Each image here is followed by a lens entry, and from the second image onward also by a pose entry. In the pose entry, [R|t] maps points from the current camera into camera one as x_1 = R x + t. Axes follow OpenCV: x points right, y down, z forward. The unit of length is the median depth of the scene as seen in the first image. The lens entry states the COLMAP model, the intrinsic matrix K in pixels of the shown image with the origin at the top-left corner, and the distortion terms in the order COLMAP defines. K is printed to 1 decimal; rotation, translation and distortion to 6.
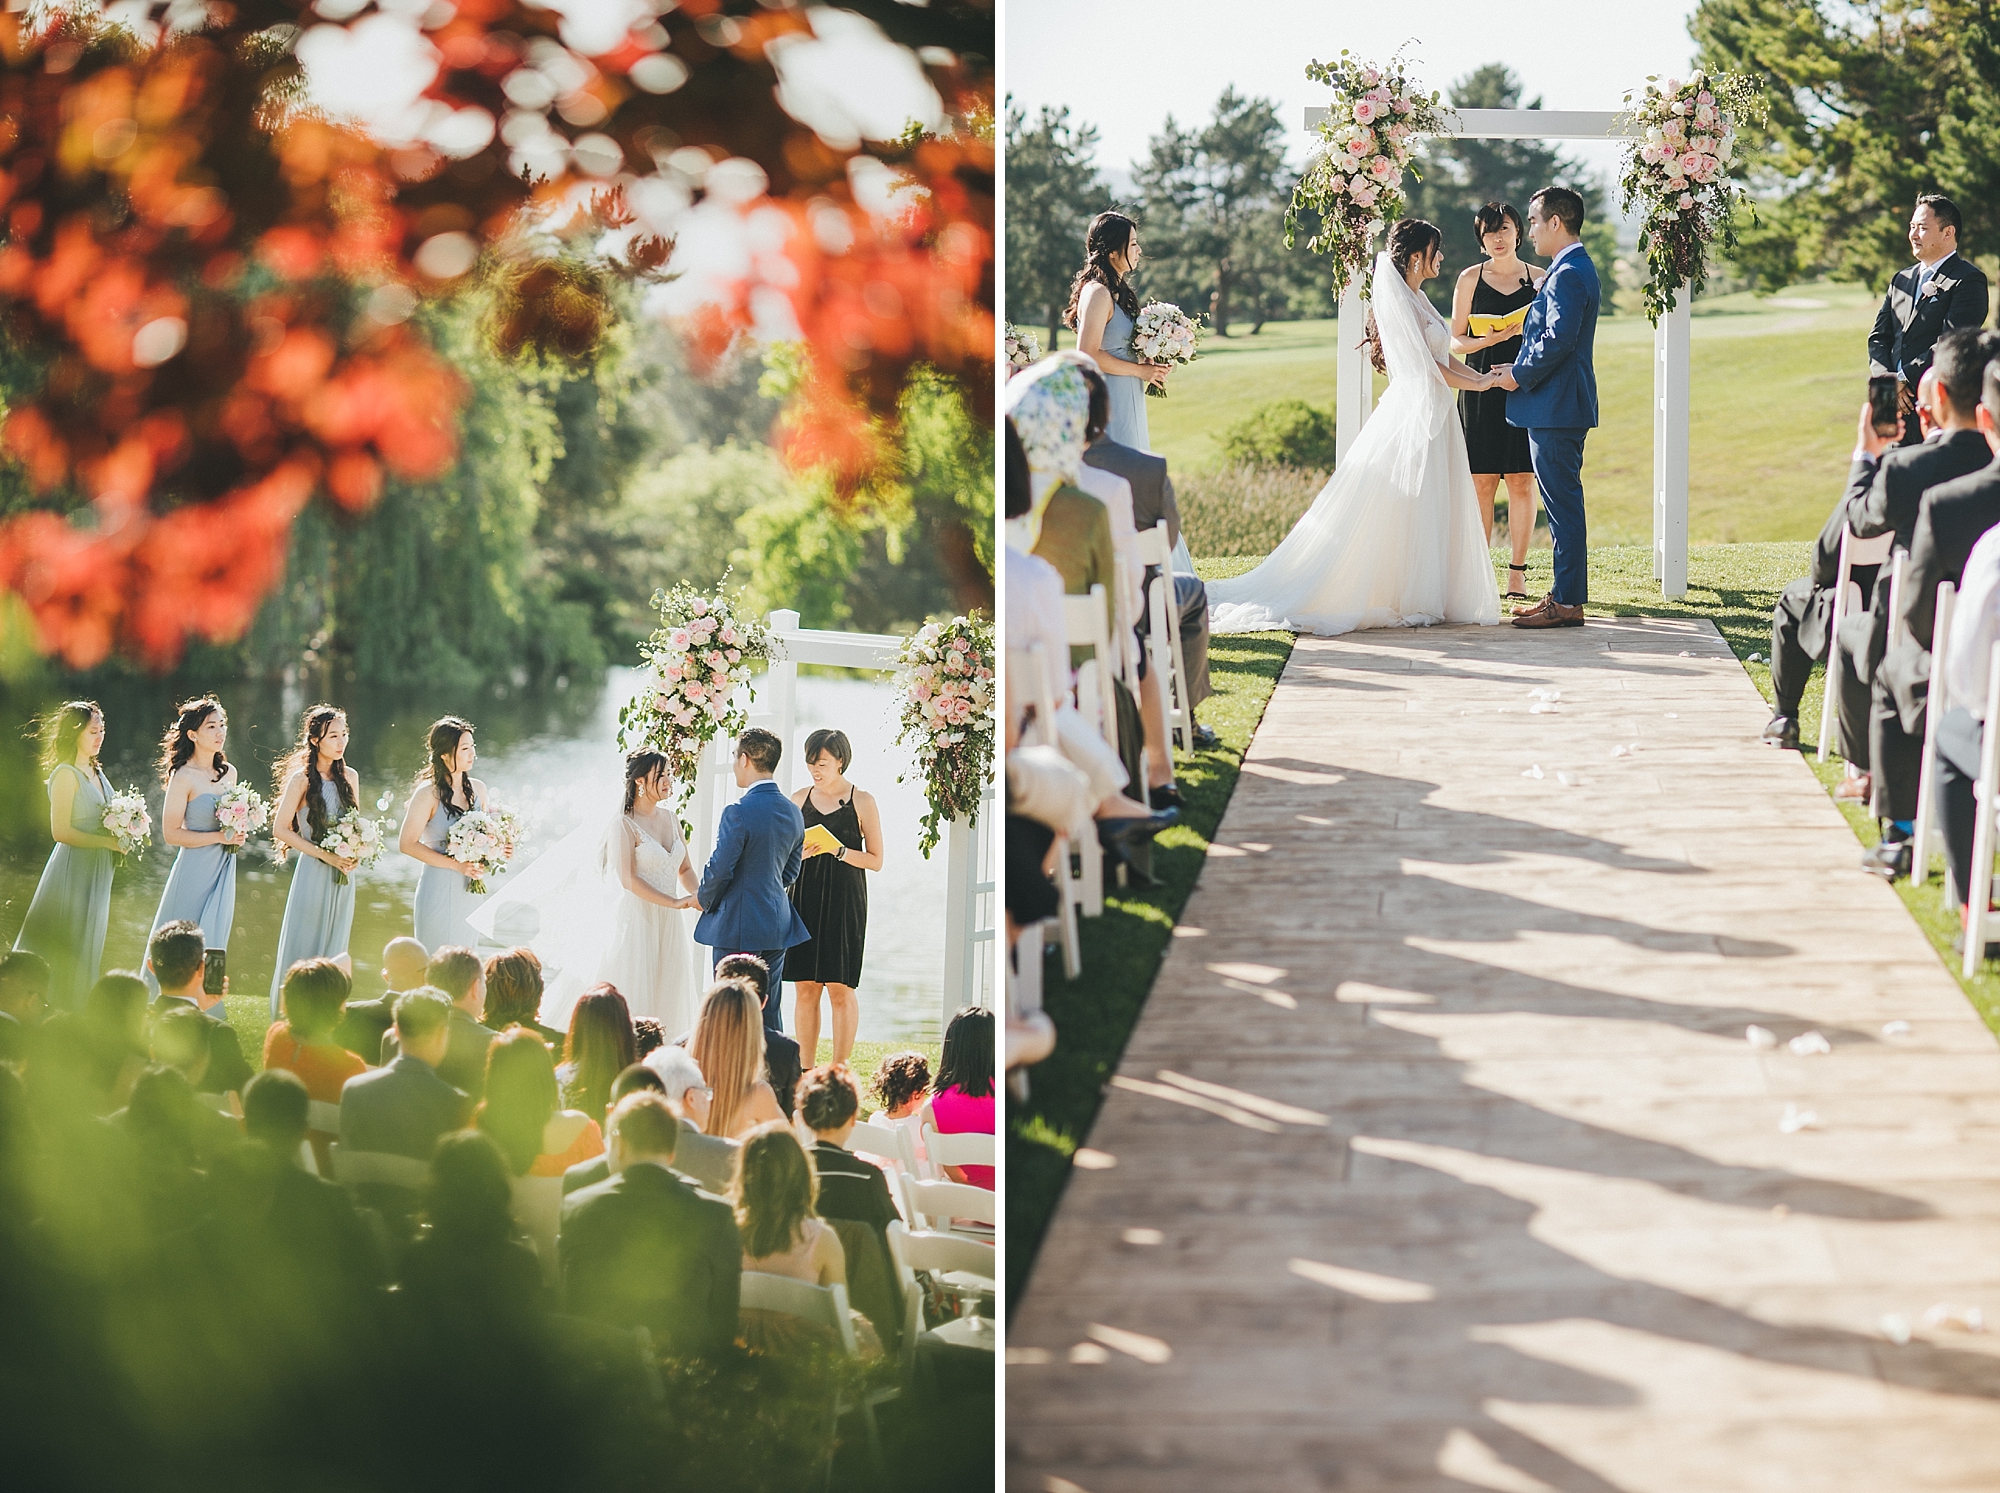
lens RADIAL K [[7904.1, 0, 1000.9], [0, 7904.1, 747.0], [0, 0, 1]] dist [-0.194021, 0.000000]
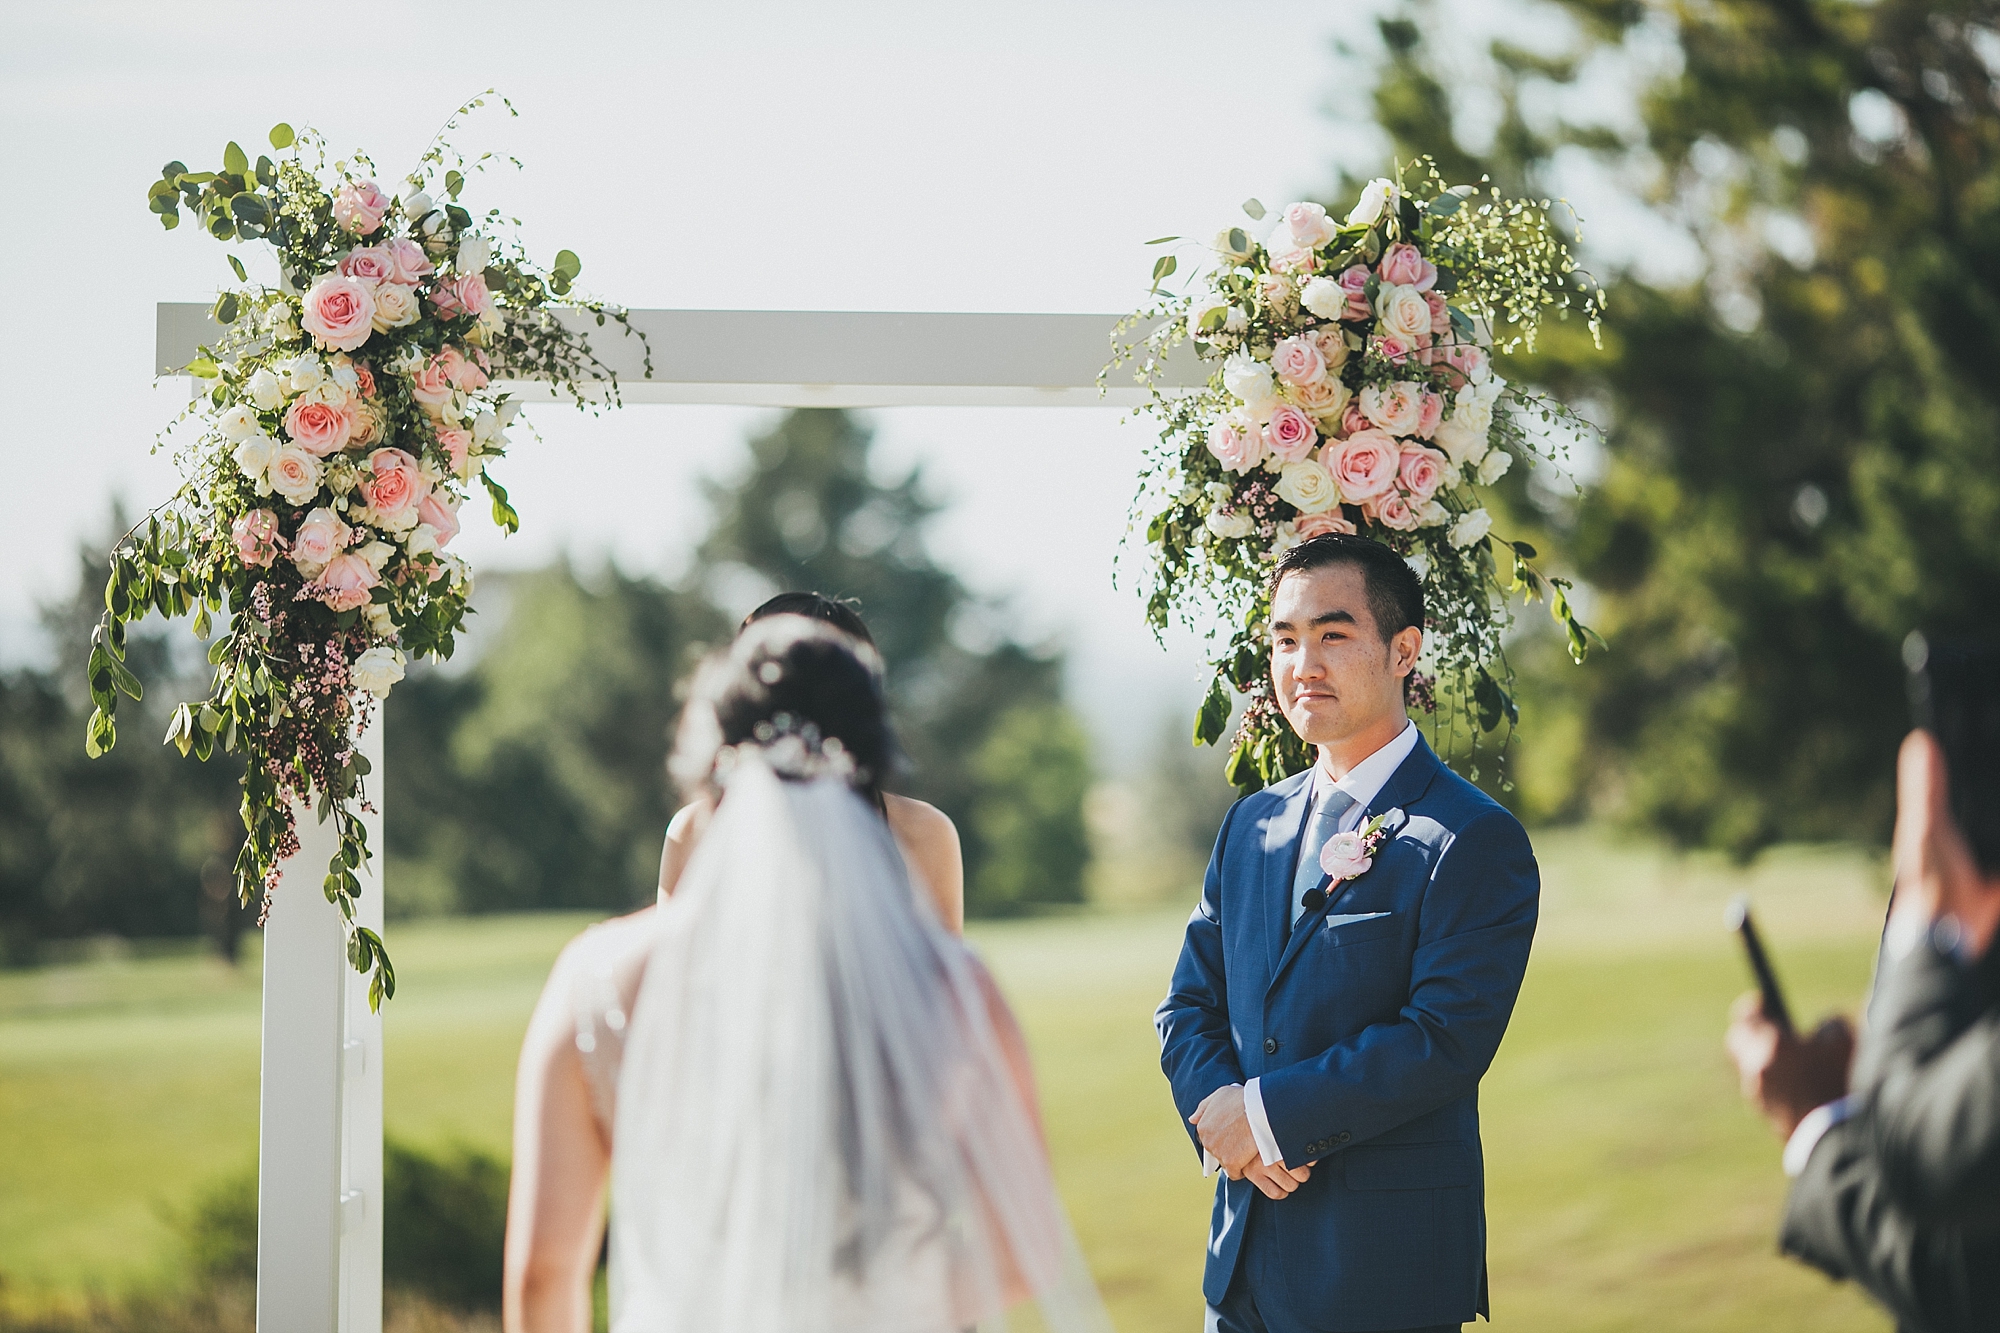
lens RADIAL K [[7796.2, 0, 1001.6], [0, 7796.2, 669.6], [0, 0, 1]] dist [1.190863, 0.000000]
pose [[0.997353, -0.002495, 0.072667, 0.049573], [0.008464, 0.996601, -0.081944, -0.039823], [-0.072215, 0.082342, 0.993984, 0.683106]]
